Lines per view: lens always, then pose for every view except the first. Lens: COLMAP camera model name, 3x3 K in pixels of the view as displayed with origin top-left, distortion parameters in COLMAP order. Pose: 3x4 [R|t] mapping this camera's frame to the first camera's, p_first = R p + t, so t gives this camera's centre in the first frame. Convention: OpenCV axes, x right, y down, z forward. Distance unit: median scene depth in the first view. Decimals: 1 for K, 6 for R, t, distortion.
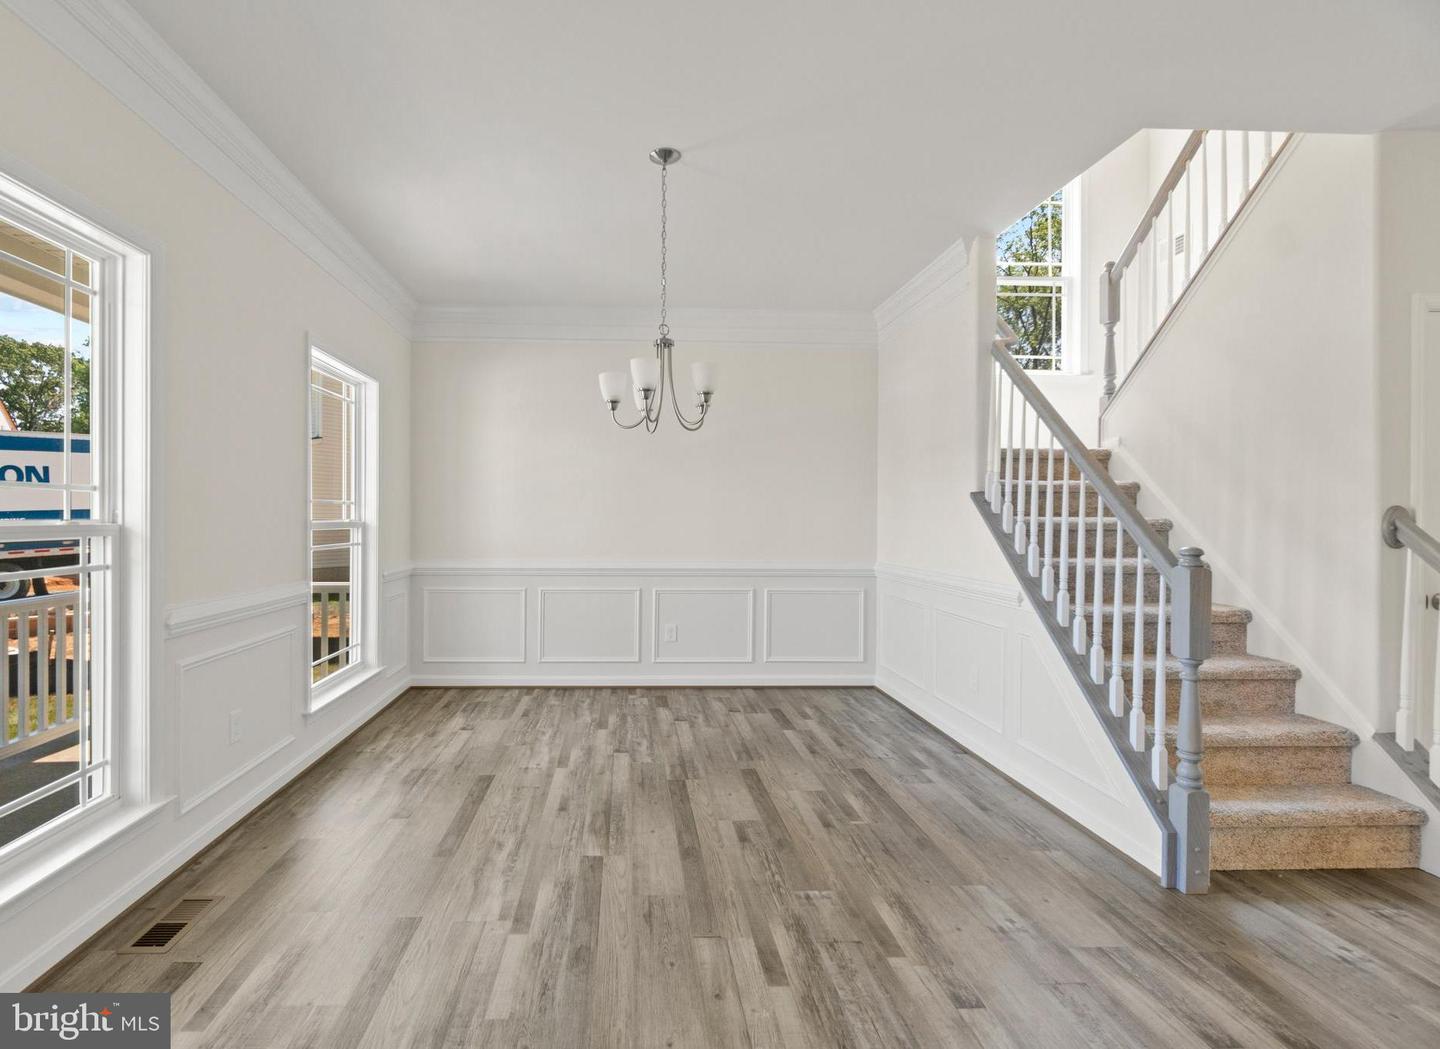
lens RADIAL K [[680.7, 0, 650.9], [0, 680.7, 519.7], [0, 0, 1]] dist [-0.000549, 0.000315]
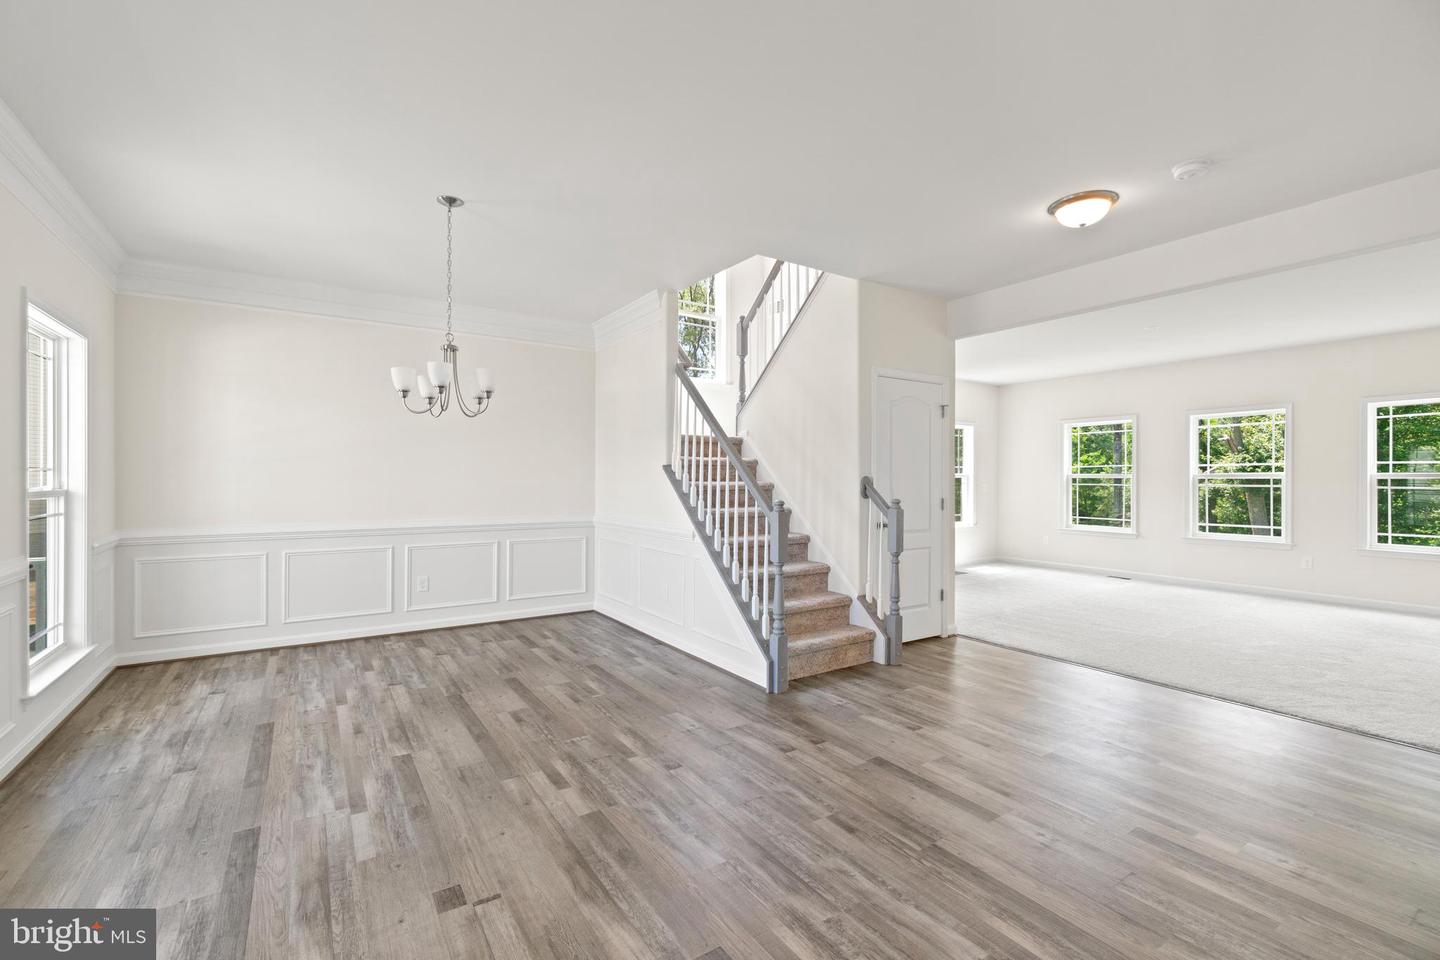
lens RADIAL K [[618.5, 0, 717.0], [0, 618.5, 478.5], [0, 0, 1]] dist [-0.006886, 0.002730]
pose [[0.852593, -0.002908, 0.522567, -0.158181], [0.003028, 0.999995, 0.000626, -0.015222], [-0.522566, 0.001049, 0.852598, -0.243528]]
